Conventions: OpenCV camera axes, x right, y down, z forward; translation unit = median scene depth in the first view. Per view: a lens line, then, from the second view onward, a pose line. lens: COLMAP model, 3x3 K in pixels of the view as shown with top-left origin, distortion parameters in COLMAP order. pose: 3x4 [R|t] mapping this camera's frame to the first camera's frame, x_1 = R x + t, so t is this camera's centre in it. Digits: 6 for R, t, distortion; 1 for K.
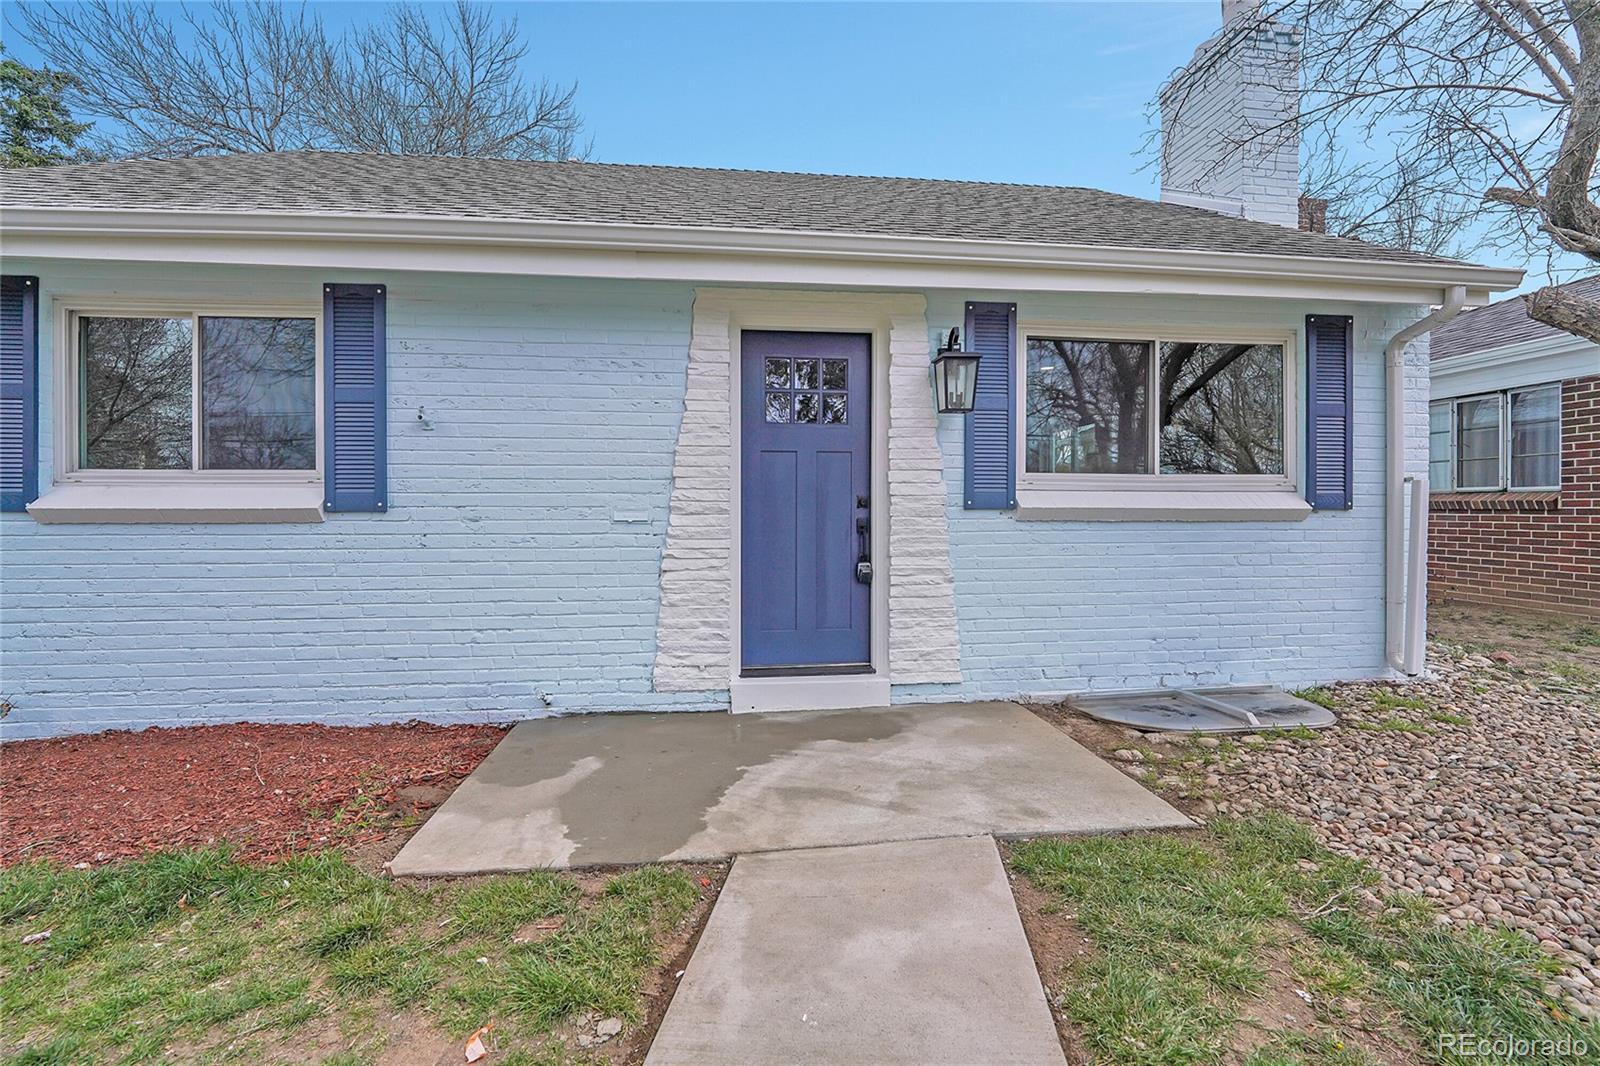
lens RADIAL K [[665.3, 0, 810.5], [0, 665.3, 525.6], [0, 0, 1]] dist [-0.012958, 0.000066]
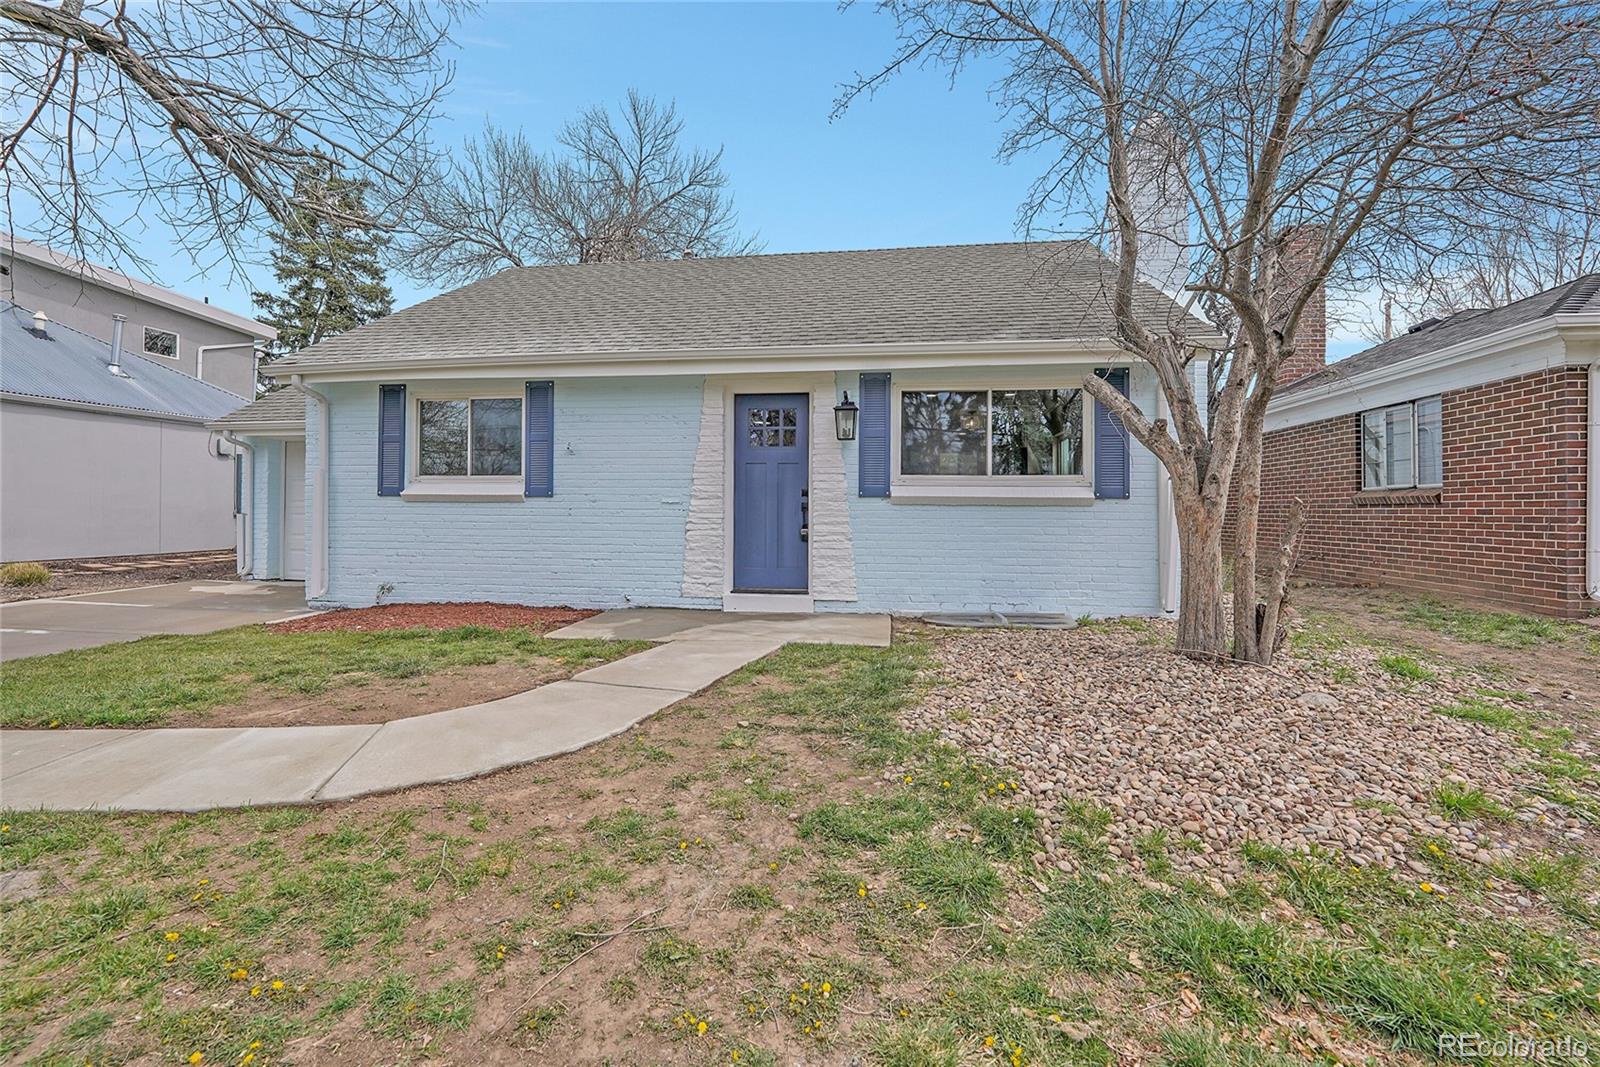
lens RADIAL K [[665.3, 0, 805.6], [0, 665.3, 523.2], [0, 0, 1]] dist [-0.012958, 0.000066]
pose [[0.970407, 0.012211, -0.241165, 0.509101], [-0.013723, 0.999895, -0.004594, 0.051041], [0.241084, 0.007767, 0.970473, -0.658705]]
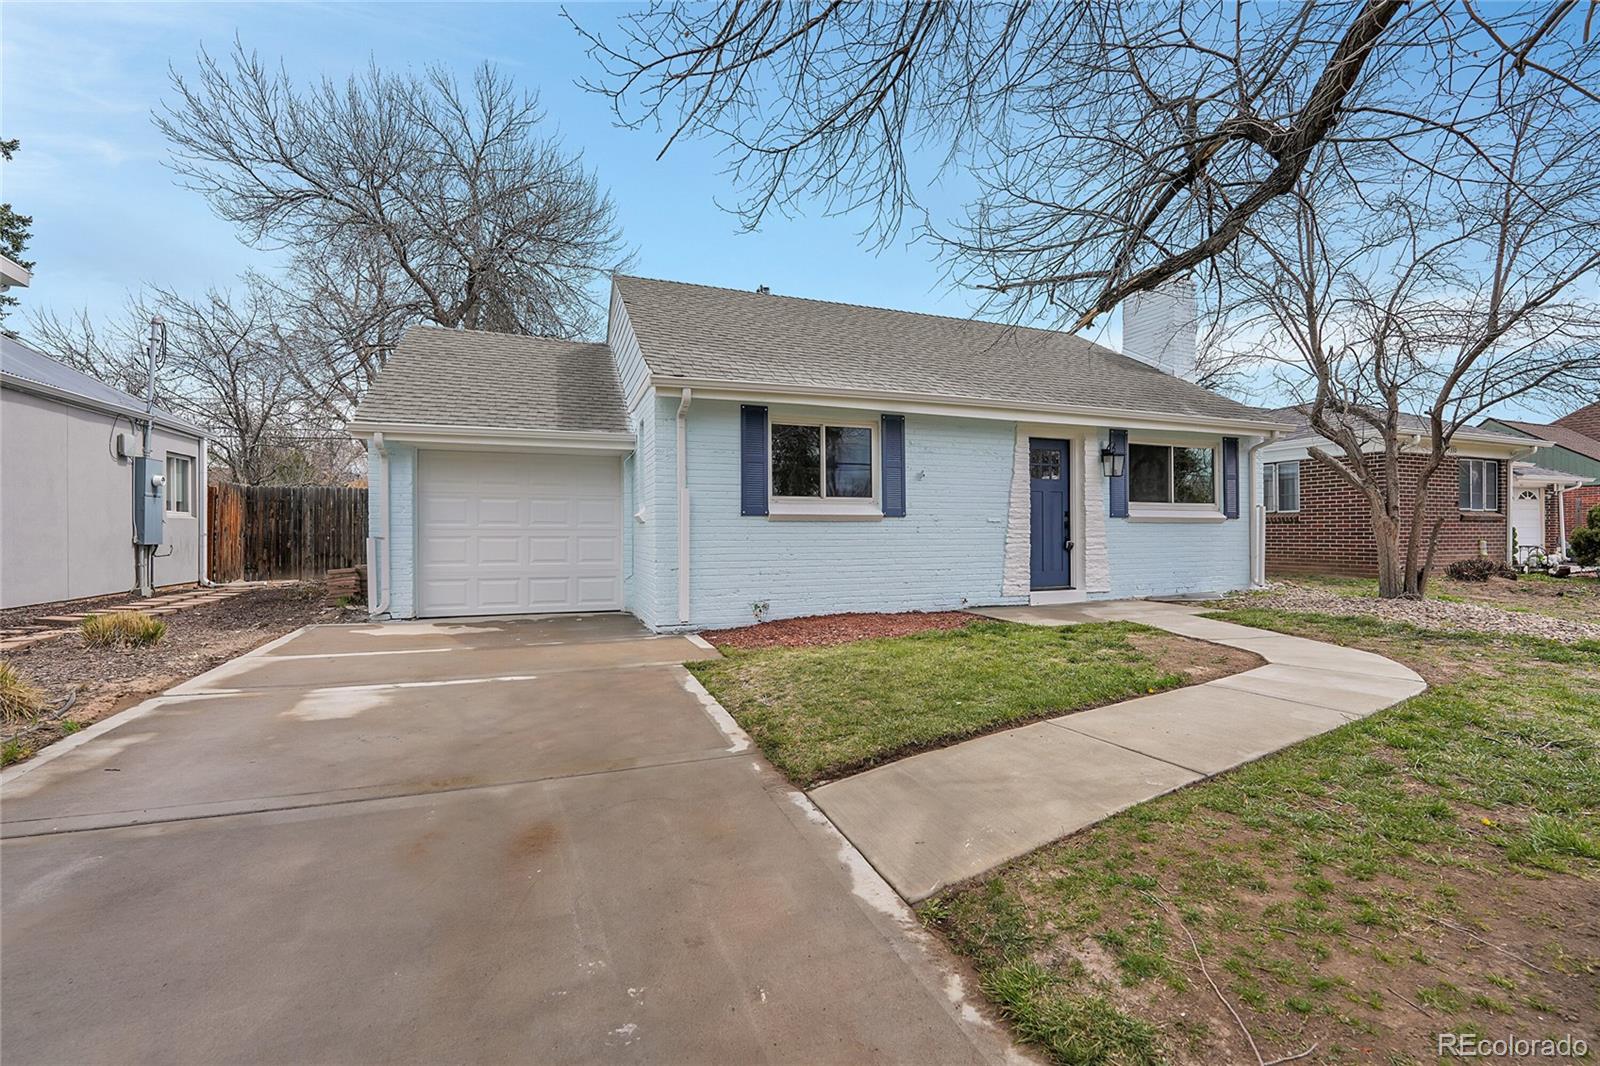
lens RADIAL K [[665.3, 0, 797.4], [0, 665.3, 527.3], [0, 0, 1]] dist [-0.012958, 0.000066]
pose [[0.968944, -0.000100, 0.247281, -1.427964], [0.007294, 0.999576, -0.028174, 0.069284], [-0.247174, 0.029102, 0.968534, -1.001099]]
